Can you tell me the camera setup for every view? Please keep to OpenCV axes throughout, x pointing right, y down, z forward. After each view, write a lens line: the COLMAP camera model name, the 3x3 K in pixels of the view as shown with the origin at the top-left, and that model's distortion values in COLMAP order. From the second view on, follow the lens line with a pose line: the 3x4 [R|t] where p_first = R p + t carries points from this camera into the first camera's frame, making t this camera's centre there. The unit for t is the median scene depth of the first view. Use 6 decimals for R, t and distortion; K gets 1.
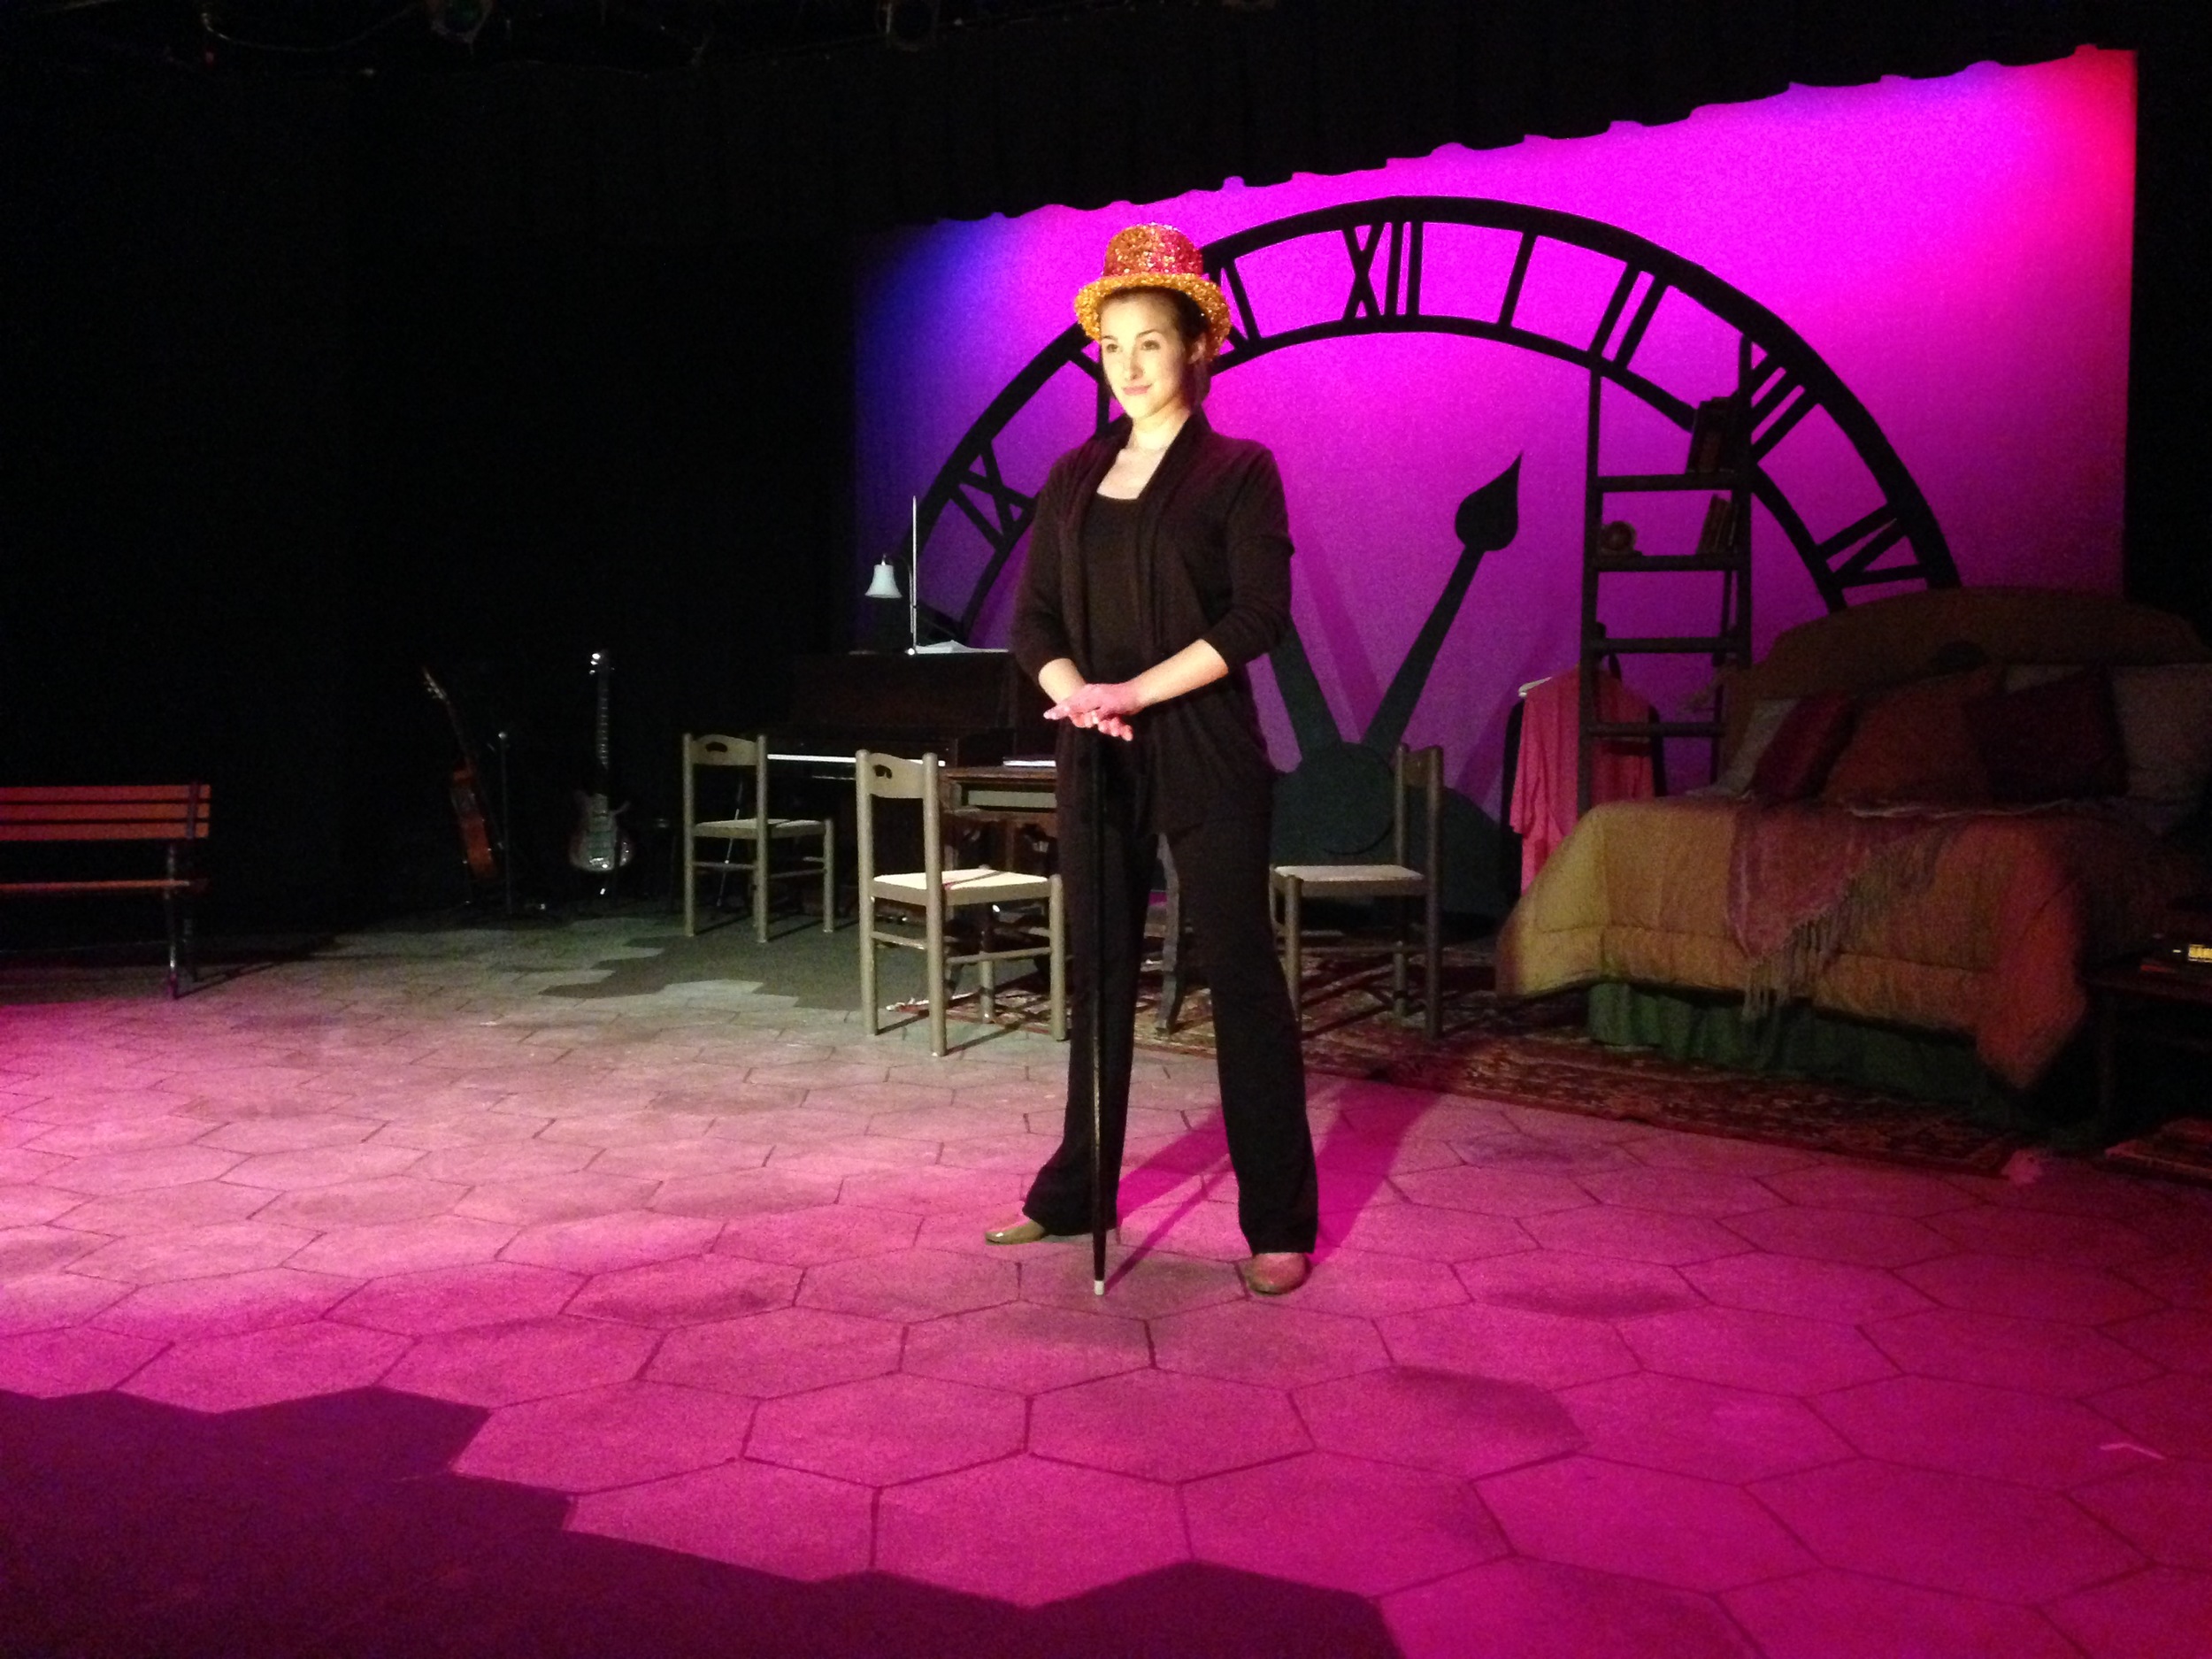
lens RADIAL K [[2134.3, 0, 1056.7], [0, 2134.3, 840.3], [0, 0, 1]] dist [0.186648, -0.270426]
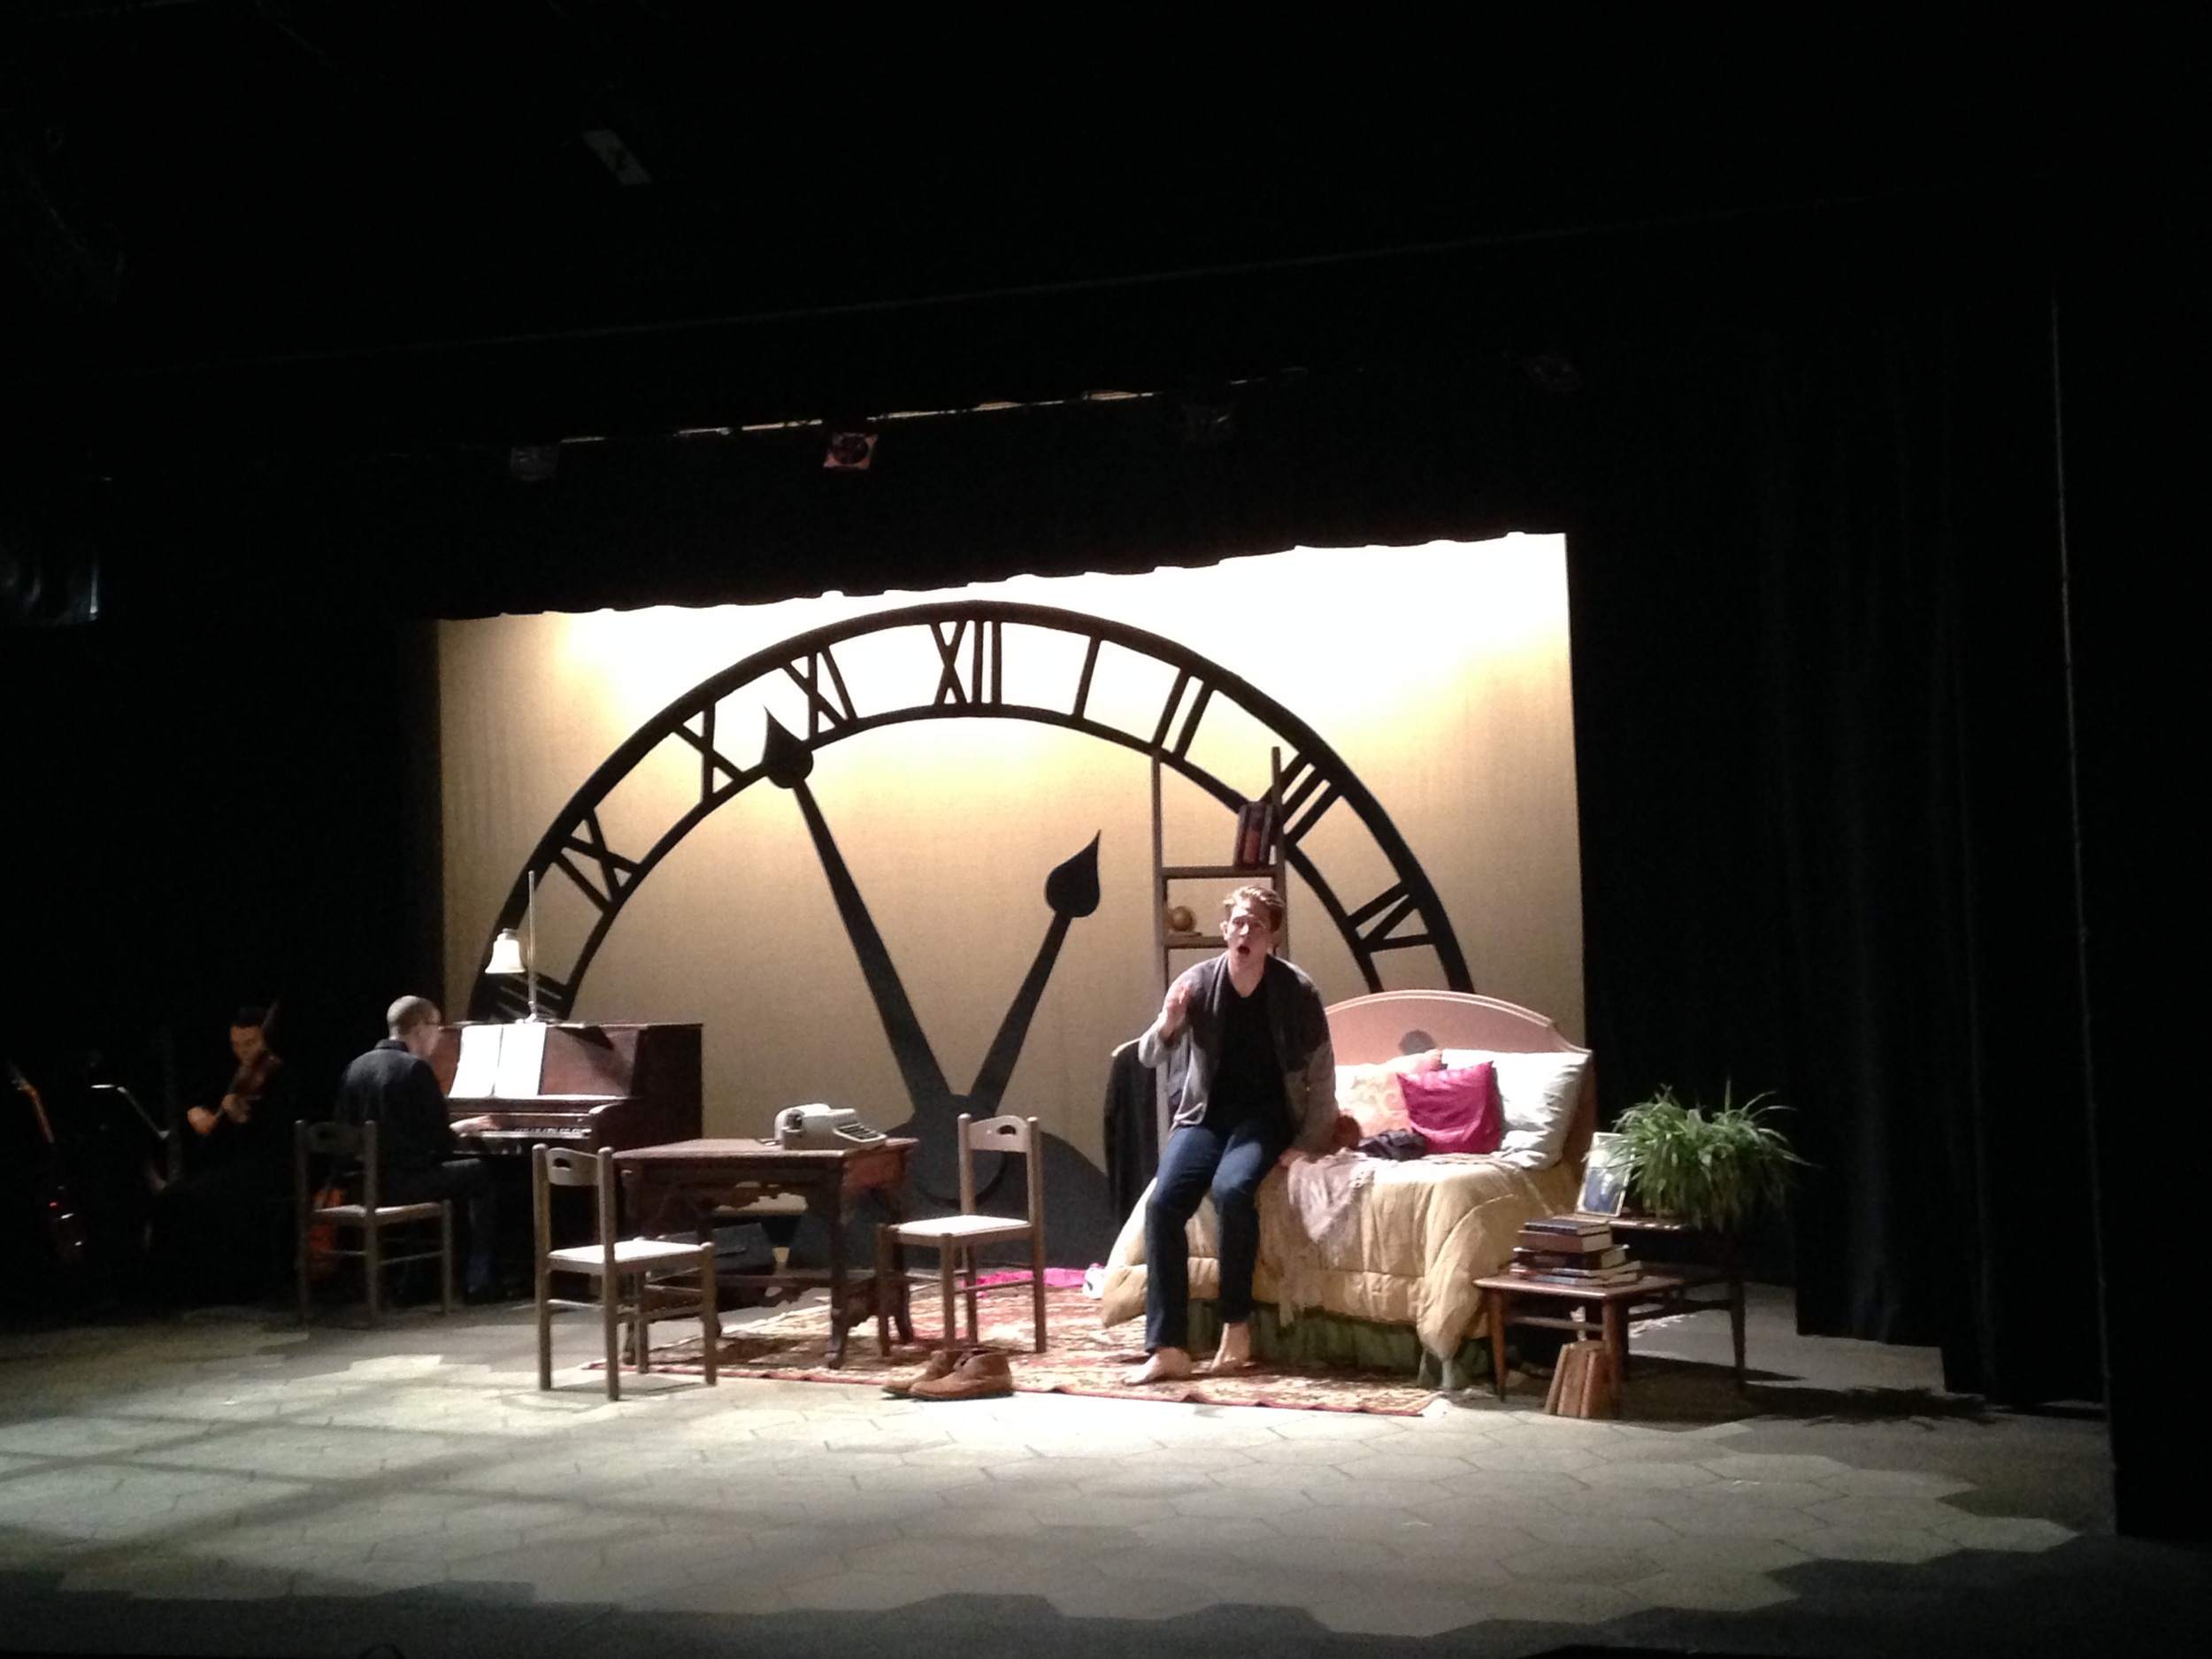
lens RADIAL K [[3050.9, 0, 1106.0], [0, 3050.9, 829.5], [0, 0, 1]] dist [0.165519, 0.026637]
pose [[0.978136, -0.023440, 0.206639, -0.107816], [0.043896, 0.994511, -0.094975, -0.030081], [-0.203279, 0.101969, 0.973797, -0.538218]]
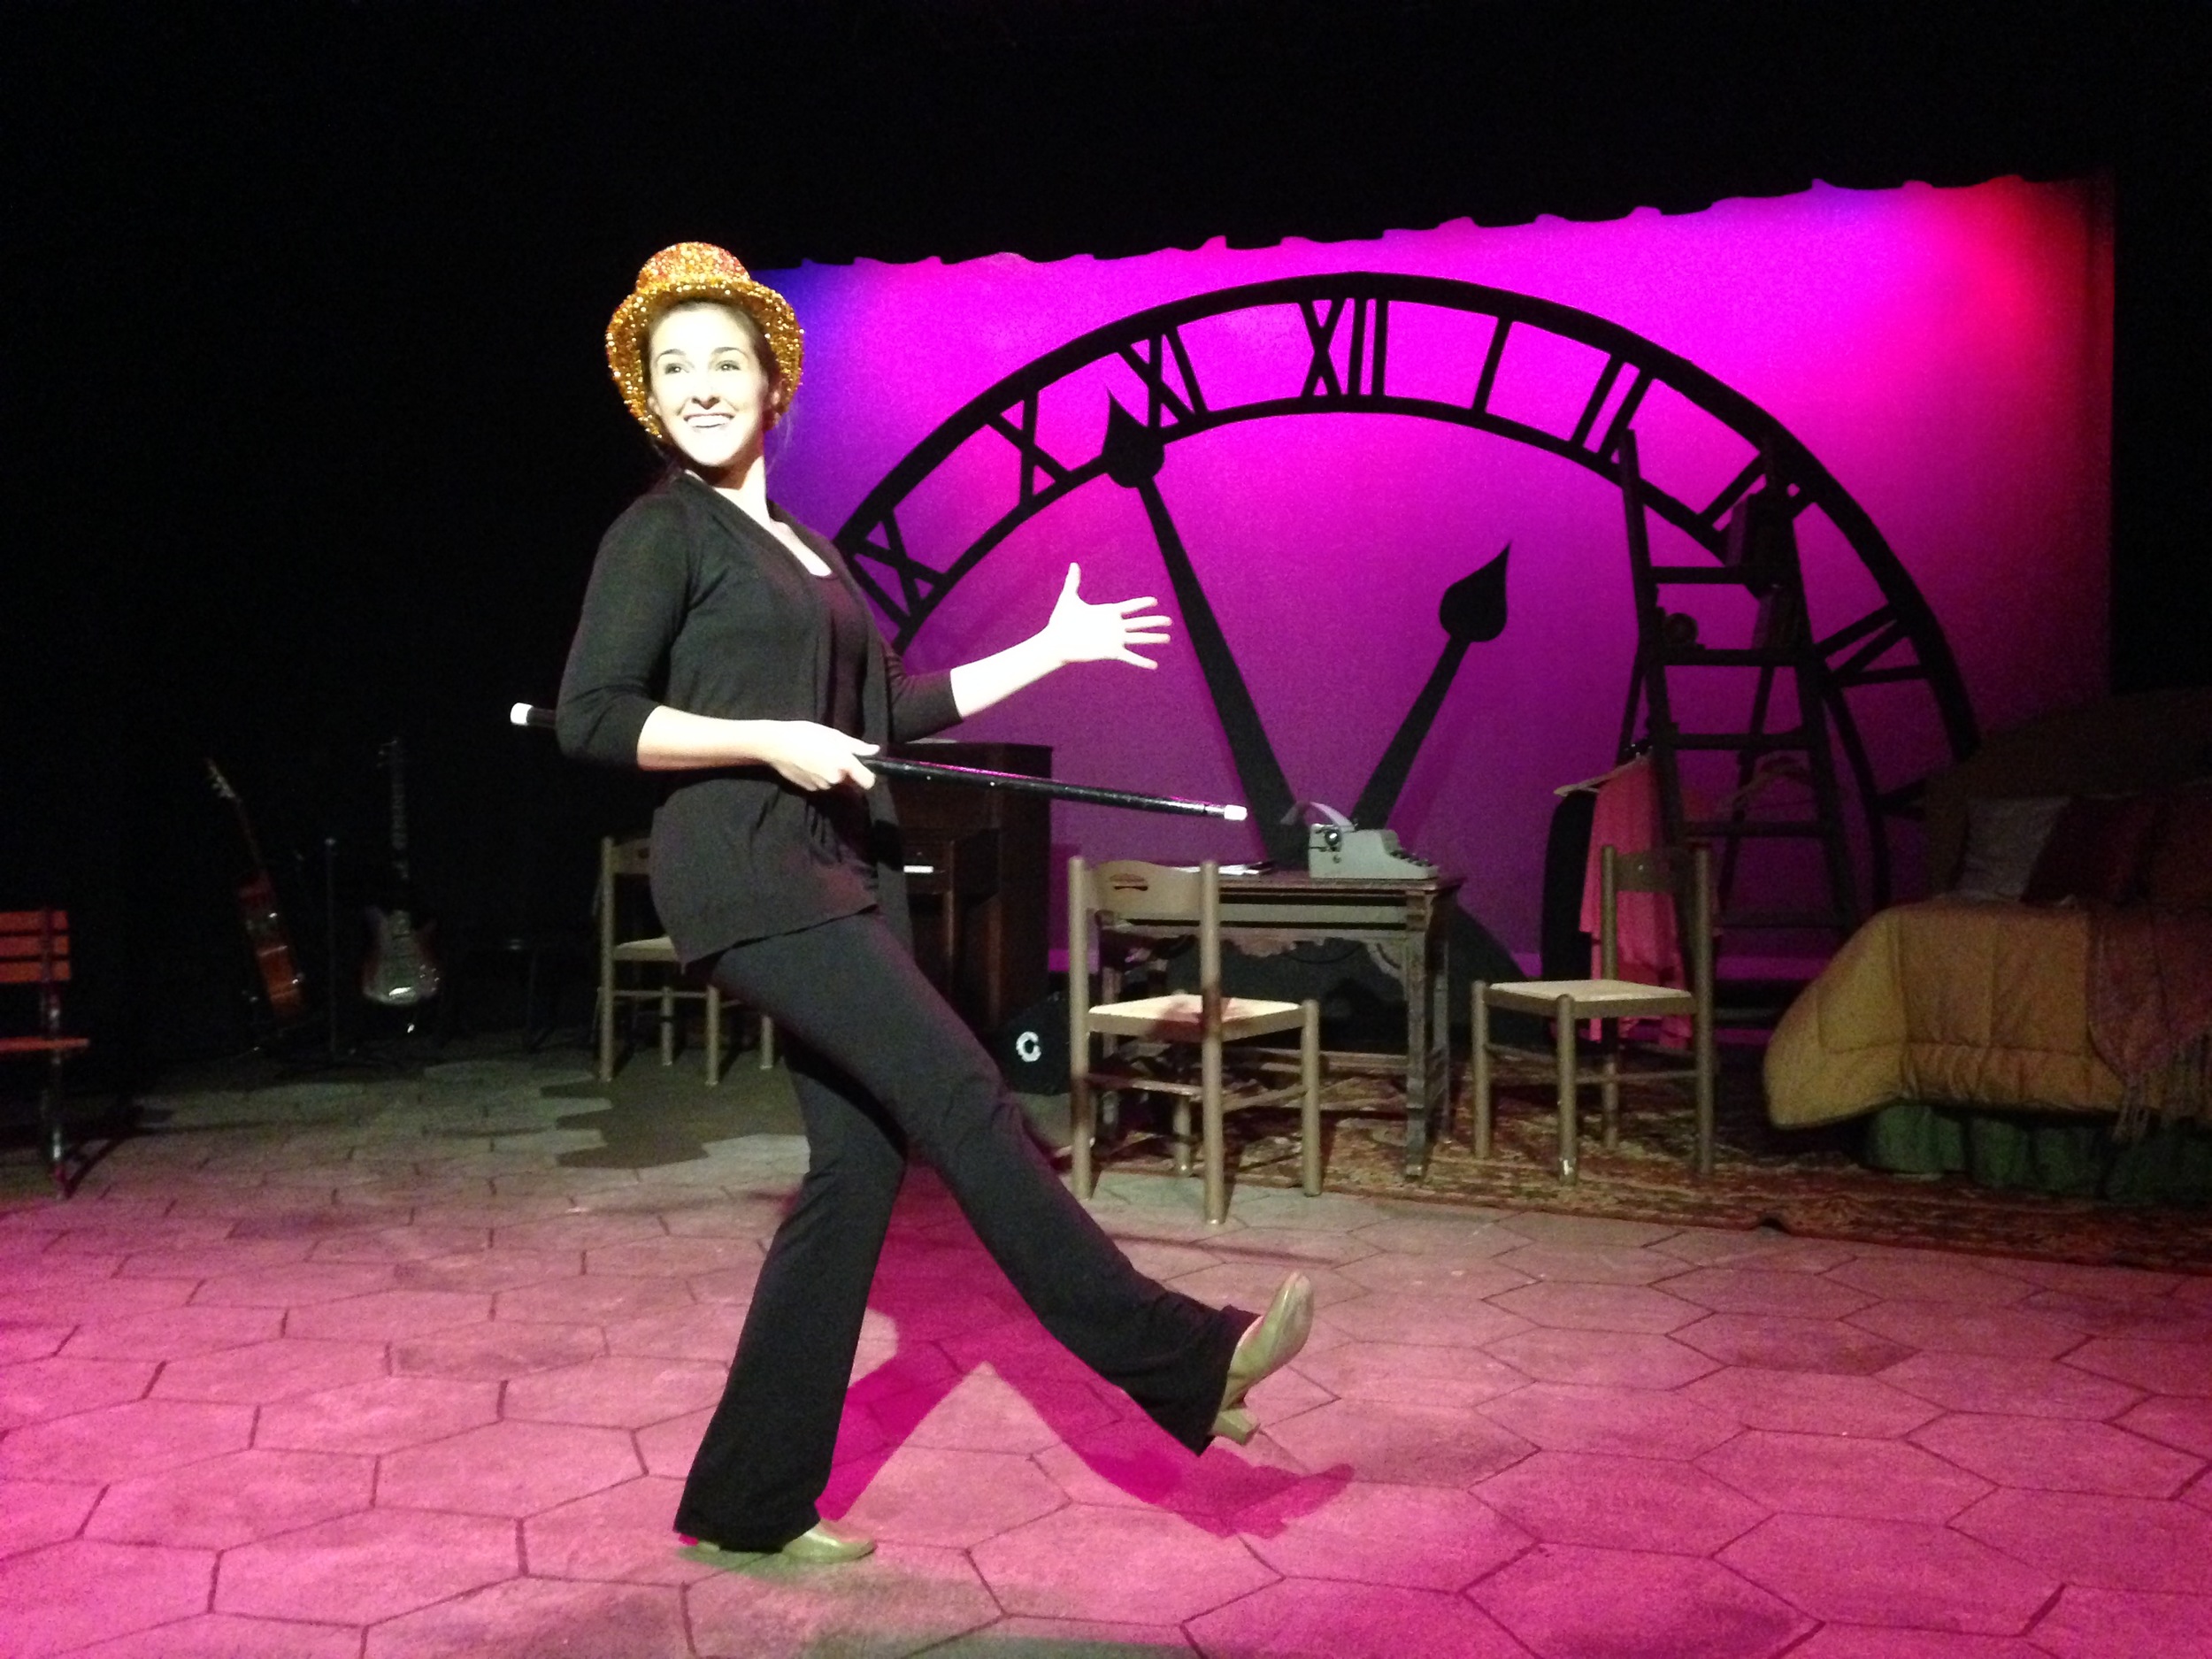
lens RADIAL K [[2125.1, 0, 1106.0], [0, 2125.1, 829.5], [0, 0, 1]] dist [0.168275, -0.263464]
pose [[0.957308, -0.004453, 0.289036, -0.232657], [0.019152, 0.998661, -0.048049, -0.009178], [-0.288435, 0.051534, 0.956112, 0.147320]]
